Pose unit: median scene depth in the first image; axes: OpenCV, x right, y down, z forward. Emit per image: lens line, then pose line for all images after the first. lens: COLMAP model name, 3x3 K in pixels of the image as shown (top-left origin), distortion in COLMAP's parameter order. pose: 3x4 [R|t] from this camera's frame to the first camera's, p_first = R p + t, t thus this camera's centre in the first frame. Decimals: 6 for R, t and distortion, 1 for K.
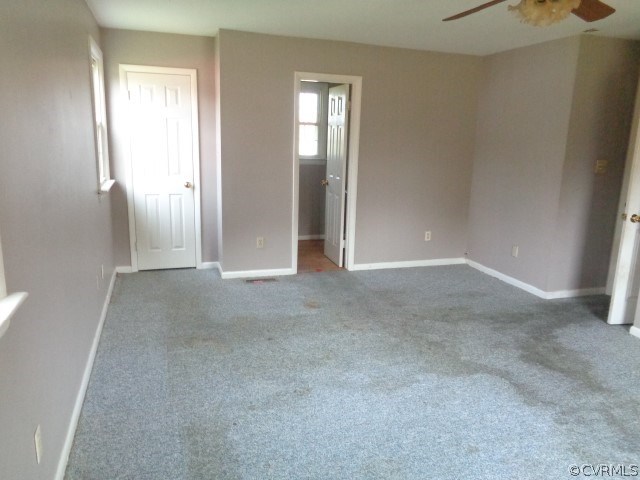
lens RADIAL K [[482.6, 0, 320.0], [0, 482.6, 240.0], [0, 0, 1]] dist [0.011185, 0.001714]
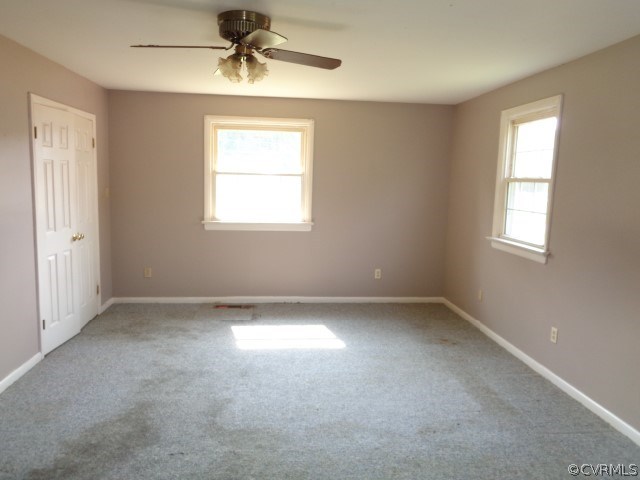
lens RADIAL K [[457.4, 0, 320.0], [0, 457.4, 240.0], [0, 0, 1]] dist [0.005673, 0.001226]
pose [[-0.967288, -0.095434, 0.235047, -0.006034], [-0.002008, 0.929391, 0.369091, -0.403127], [-0.253674, 0.356546, -0.899180, 1.674772]]
